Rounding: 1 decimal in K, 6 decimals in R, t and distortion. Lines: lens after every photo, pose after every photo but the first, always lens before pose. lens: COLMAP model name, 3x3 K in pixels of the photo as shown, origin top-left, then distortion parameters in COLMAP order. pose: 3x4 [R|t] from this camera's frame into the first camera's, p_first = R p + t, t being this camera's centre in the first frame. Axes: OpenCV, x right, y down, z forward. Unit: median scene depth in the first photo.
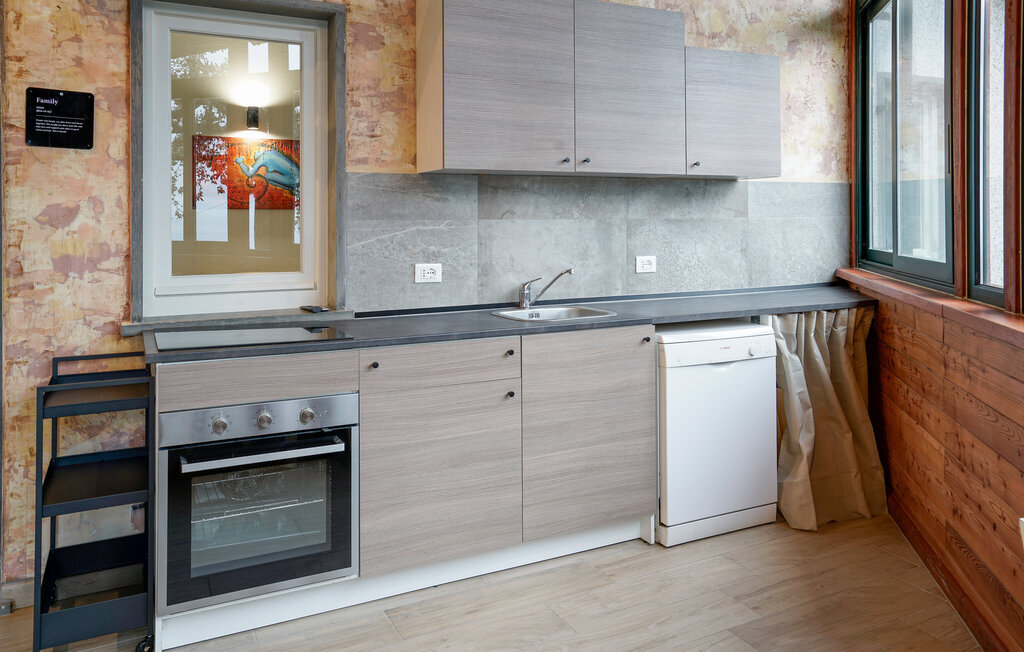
lens RADIAL K [[749.9, 0, 511.6], [0, 749.9, 216.2], [0, 0, 1]] dist [0.008564, 0.002158]
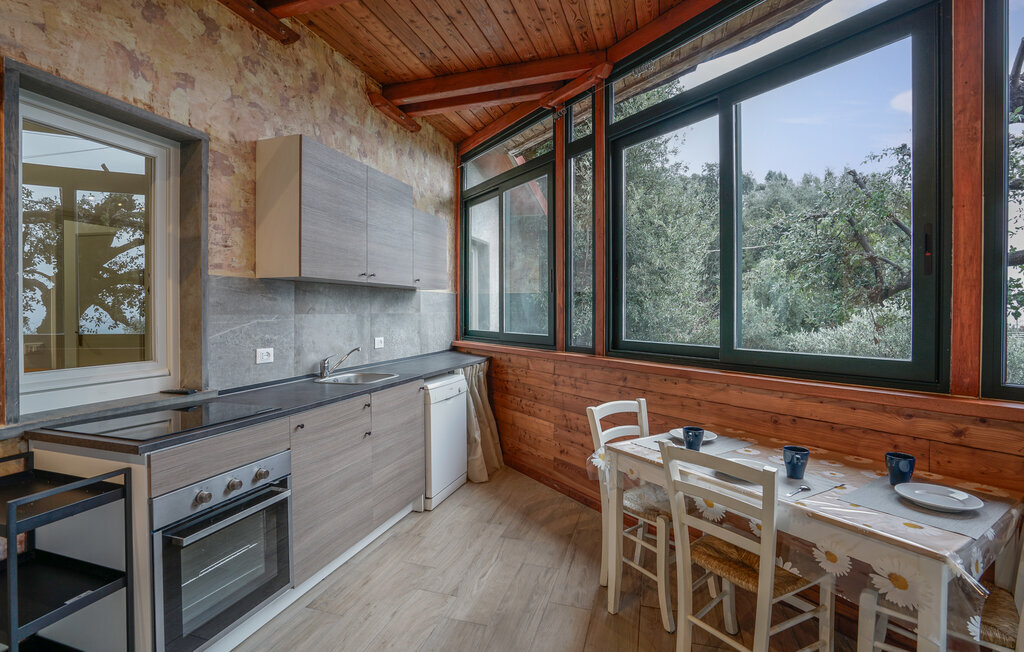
lens RADIAL K [[485.9, 0, 510.3], [0, 485.9, 313.9], [0, 0, 1]] dist [-0.055732, 0.021044]
pose [[0.703047, -0.000088, 0.711143, -0.416136], [-0.005296, 0.999972, 0.005359, -0.002904], [-0.711124, -0.007534, 0.703027, 0.124250]]
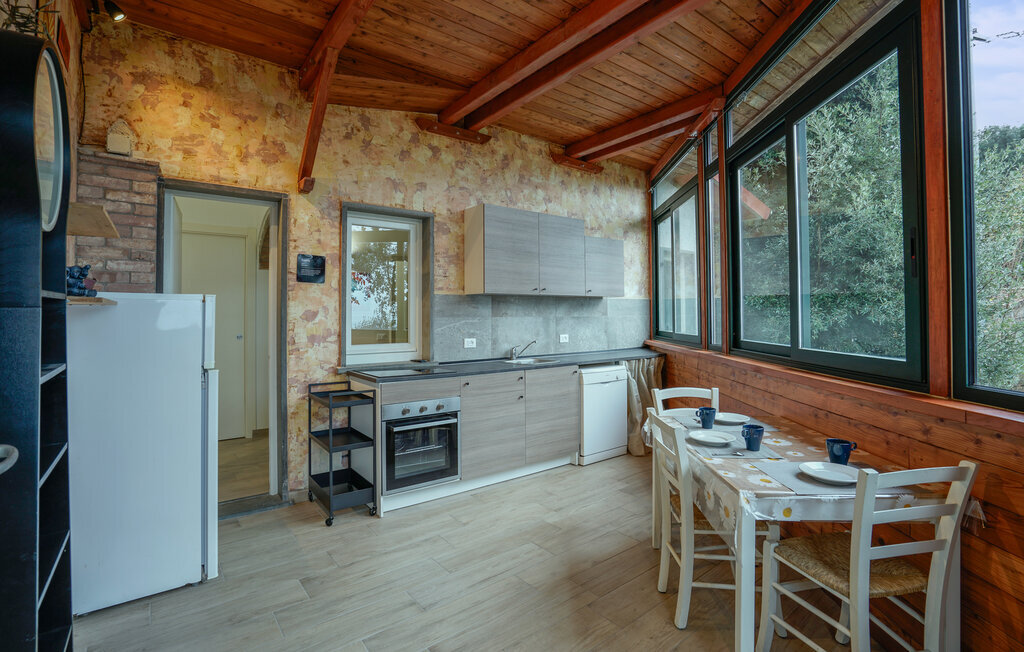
lens RADIAL K [[467.2, 0, 511.1], [0, 467.2, 306.0], [0, 0, 1]] dist [-0.060933, 0.000617]
pose [[0.982669, 0.003771, 0.185330, -0.247334], [-0.000658, 0.999858, -0.016858, -0.004964], [-0.185367, 0.016444, 0.982532, -0.292895]]
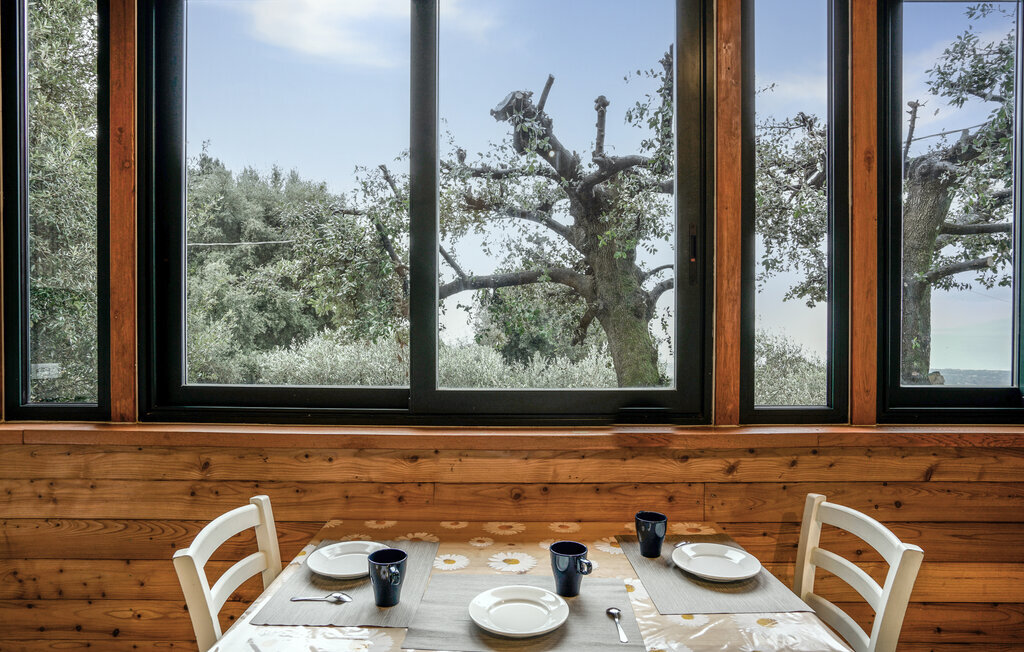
lens RADIAL K [[583.4, 0, 512.0], [0, 583.4, 326.0], [0, 0, 1]] dist [-0.006047, -0.000038]
pose [[-0.211605, 0.004920, 0.977343, -0.187778], [-0.003641, 0.999976, -0.005822, -0.004200], [-0.977348, -0.004790, -0.211583, 0.476478]]
